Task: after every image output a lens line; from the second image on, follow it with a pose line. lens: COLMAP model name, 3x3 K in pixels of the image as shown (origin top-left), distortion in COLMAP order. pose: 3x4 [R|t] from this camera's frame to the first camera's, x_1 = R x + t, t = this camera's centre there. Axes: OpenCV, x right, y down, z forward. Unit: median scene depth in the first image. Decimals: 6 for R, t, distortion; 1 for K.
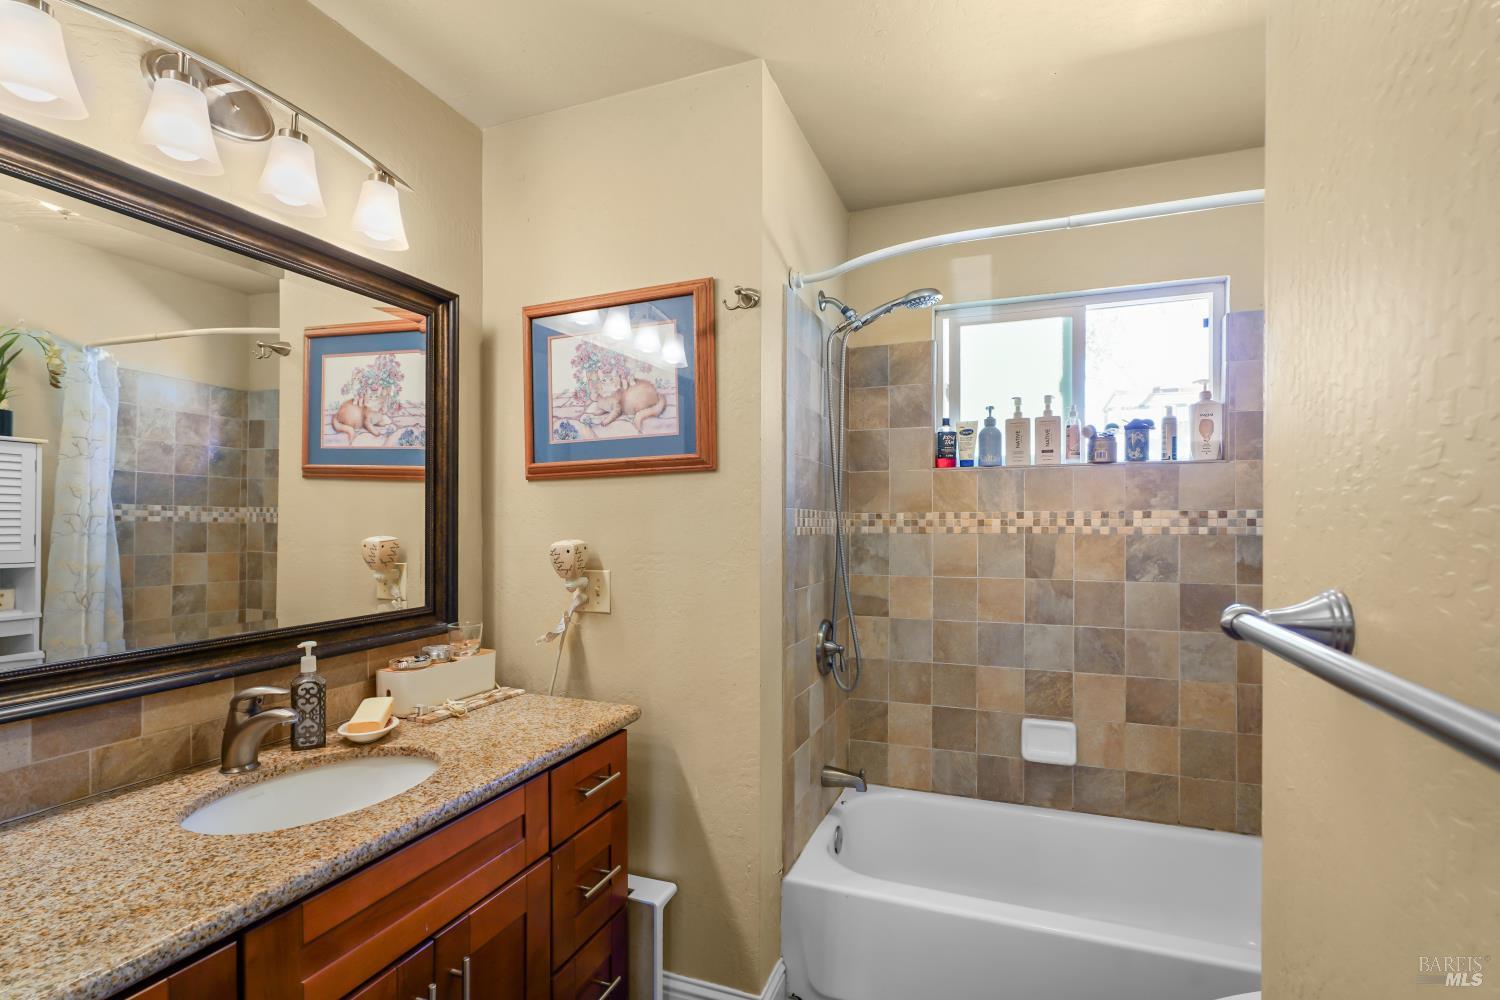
lens RADIAL K [[696.1, 0, 765.2], [0, 696.1, 516.3], [0, 0, 1]] dist [-0.002310, 0.000081]
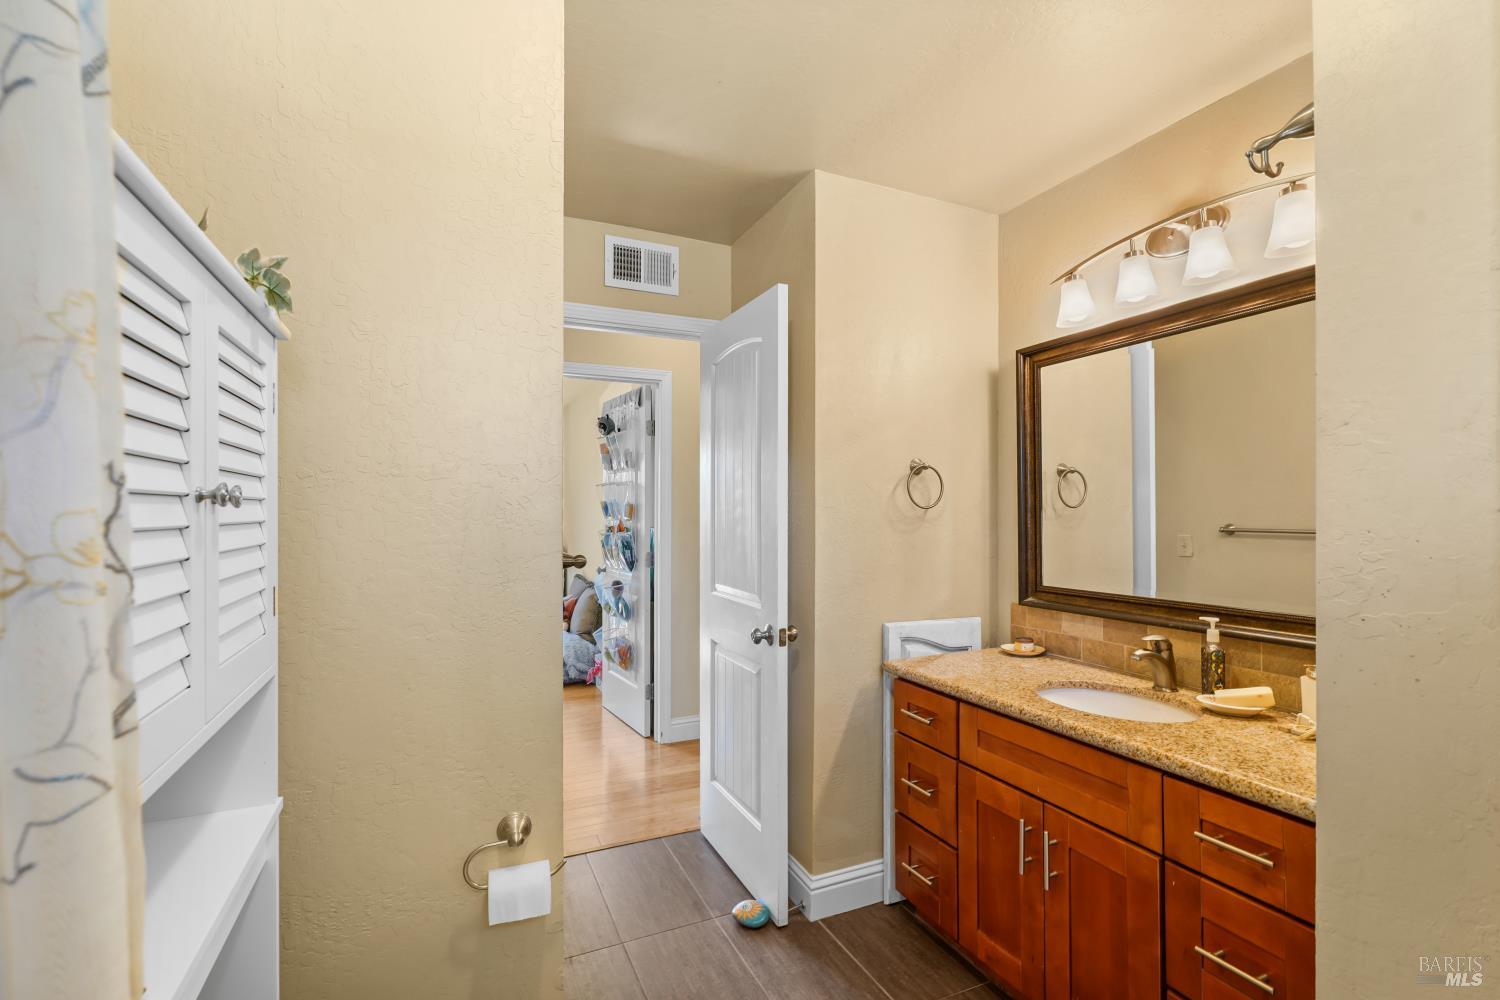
lens RADIAL K [[687.6, 0, 755.3], [0, 687.6, 503.5], [0, 0, 1]] dist [-0.000751, -0.000257]
pose [[-0.714304, -0.008402, -0.699785, 0.801953], [0.010759, 0.999678, -0.022984, -0.004961], [0.699753, -0.023947, -0.713984, 1.313228]]
